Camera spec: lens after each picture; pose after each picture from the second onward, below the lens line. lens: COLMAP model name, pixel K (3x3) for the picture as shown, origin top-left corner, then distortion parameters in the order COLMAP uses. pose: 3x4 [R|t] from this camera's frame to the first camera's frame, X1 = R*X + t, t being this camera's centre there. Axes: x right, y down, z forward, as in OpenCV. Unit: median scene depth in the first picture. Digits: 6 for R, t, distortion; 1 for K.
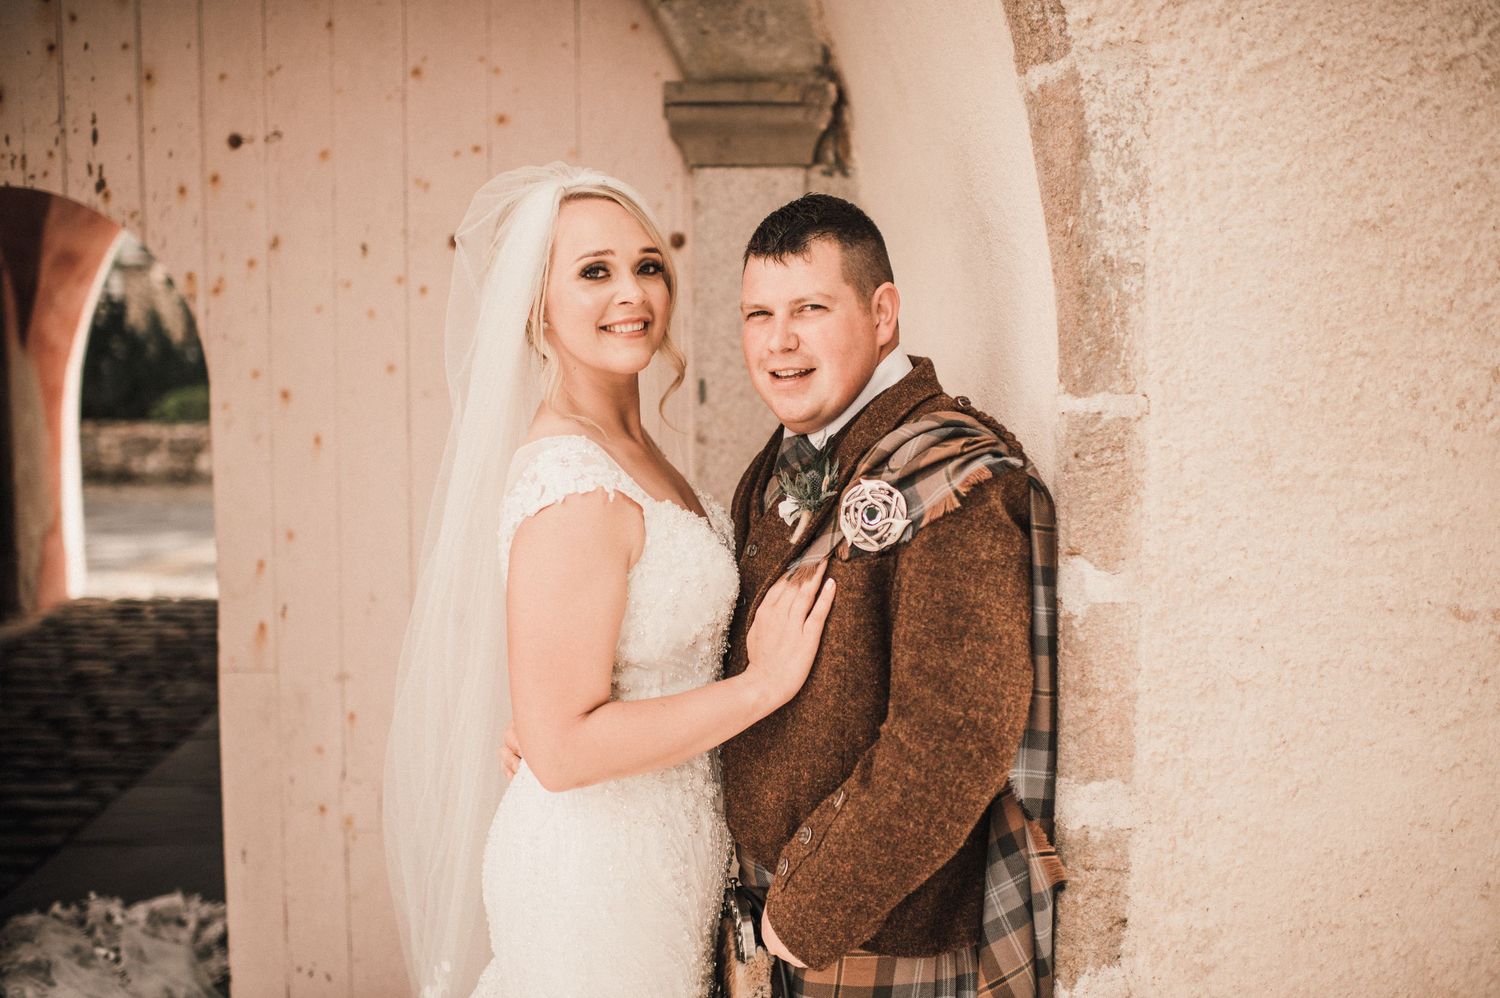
lens RADIAL K [[1493.9, 0, 753.8], [0, 1493.9, 505.8], [0, 0, 1]] dist [-0.090011, 0.000000]
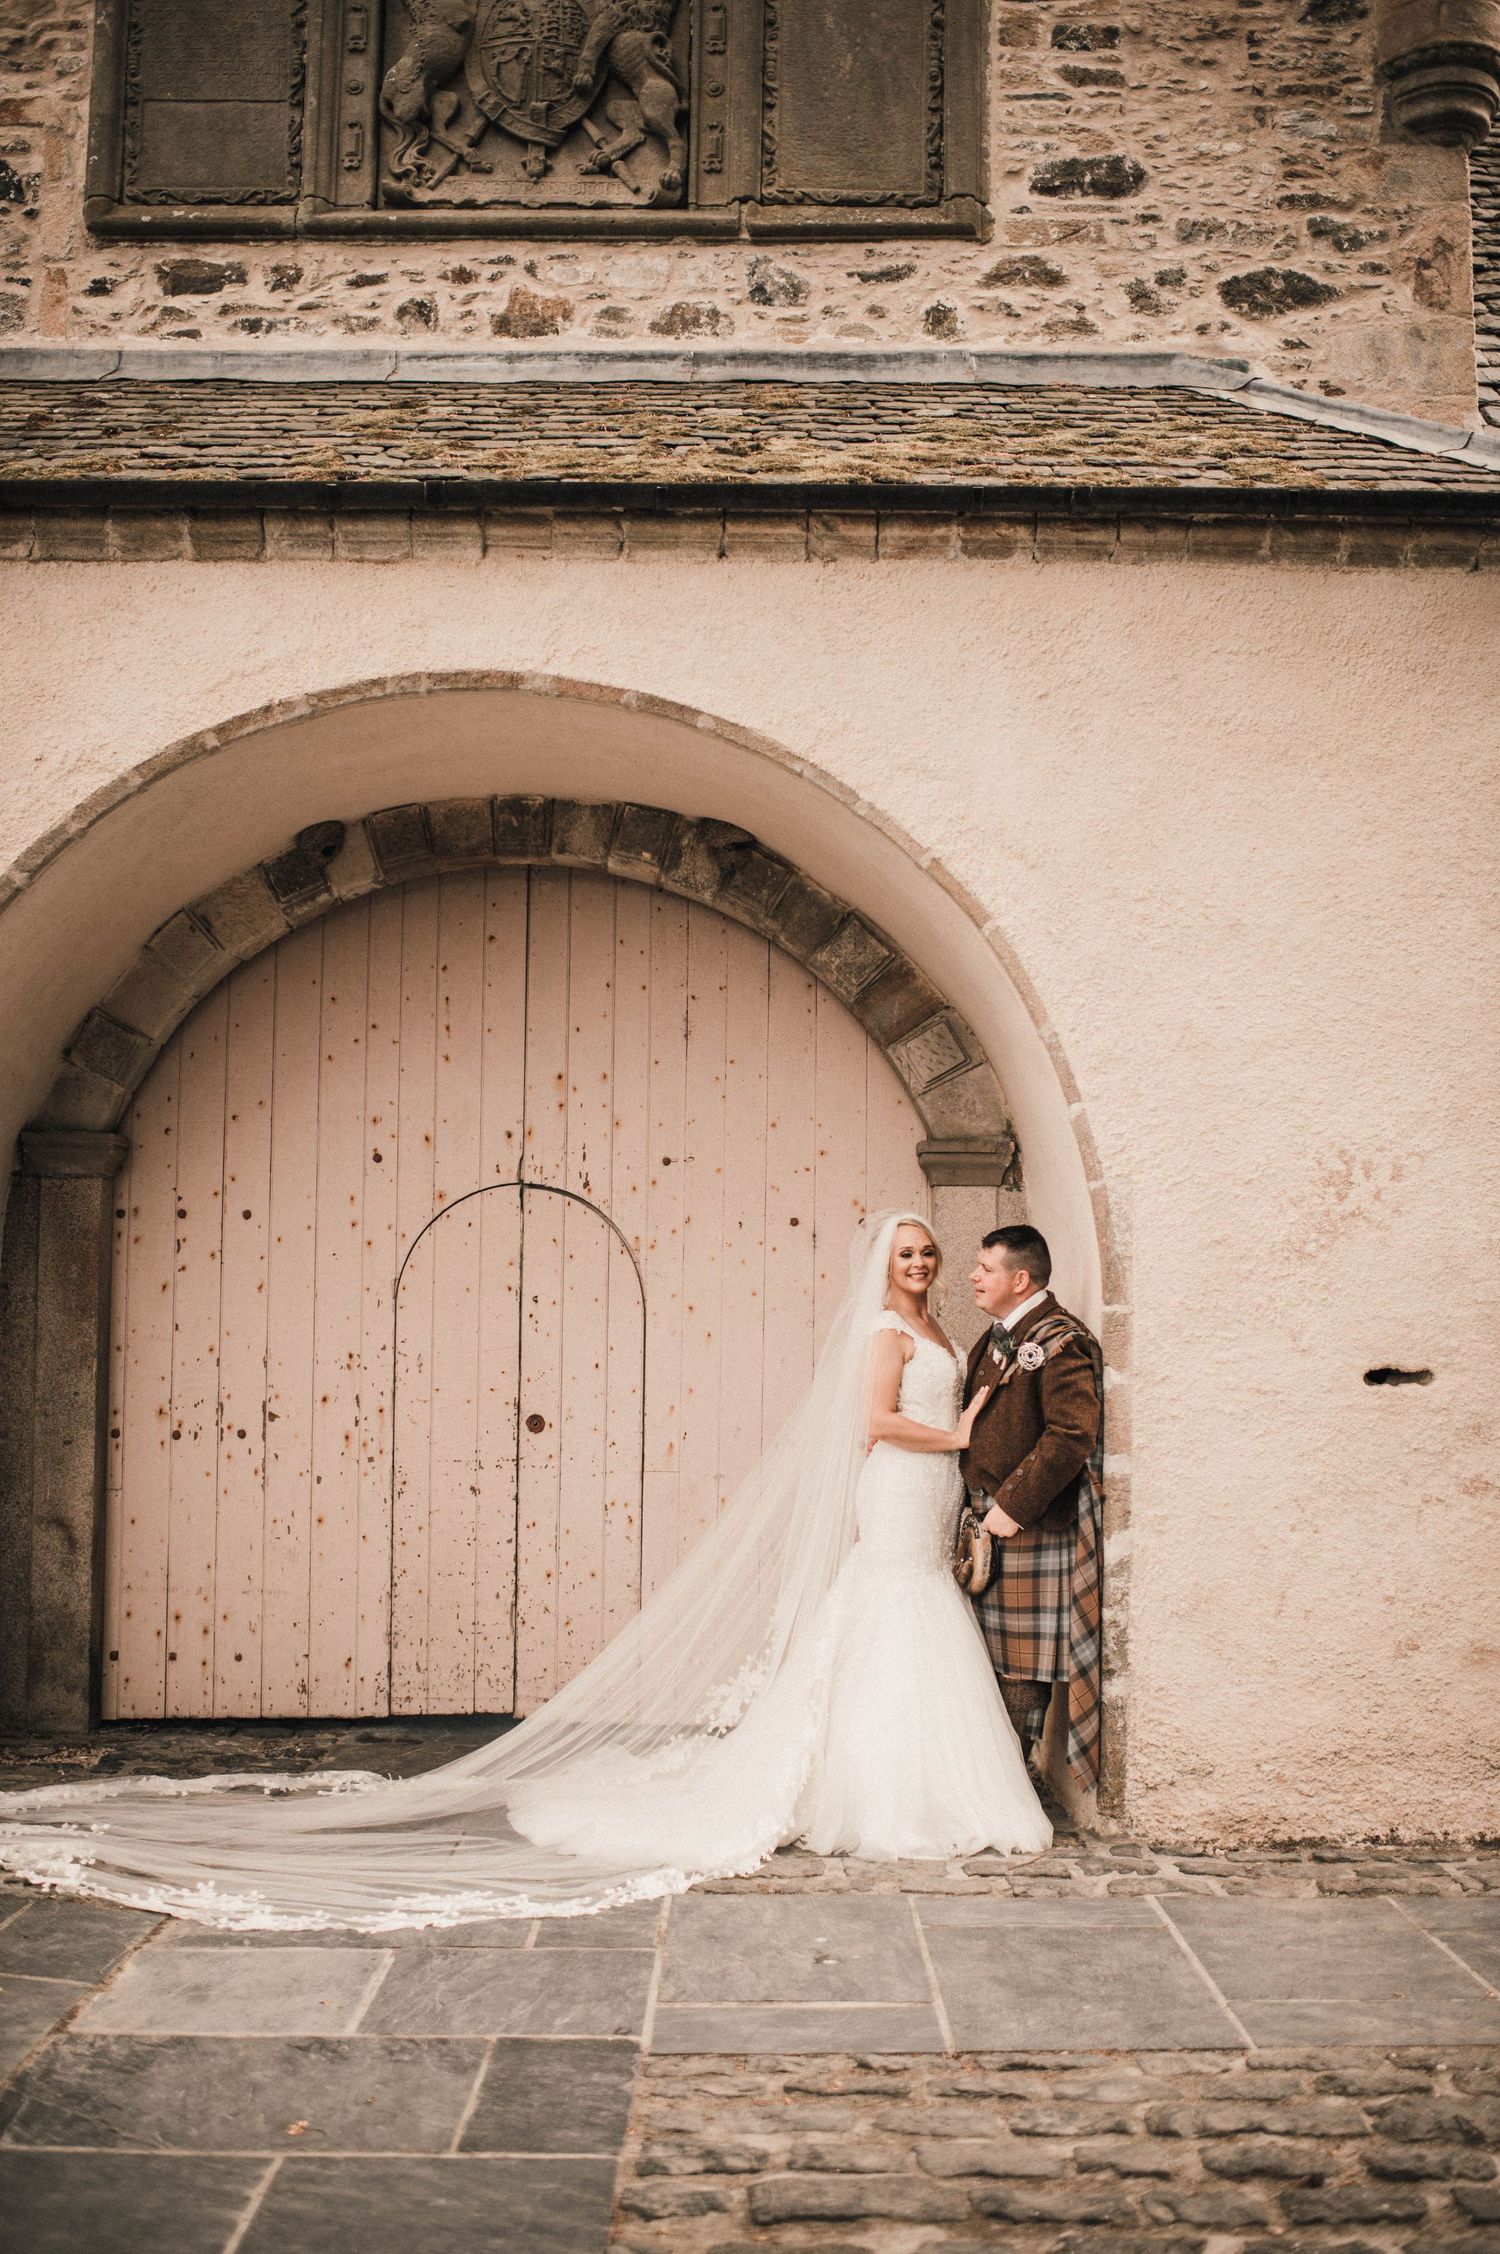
lens RADIAL K [[2244.8, 0, 742.4], [0, 2244.8, 1132.4], [0, 0, 1]] dist [-0.090011, 0.000000]
pose [[0.998111, 0.010148, -0.060592, -0.172386], [-0.020353, 0.985190, -0.170257, 0.280309], [0.057967, 0.171169, 0.983535, -2.686044]]
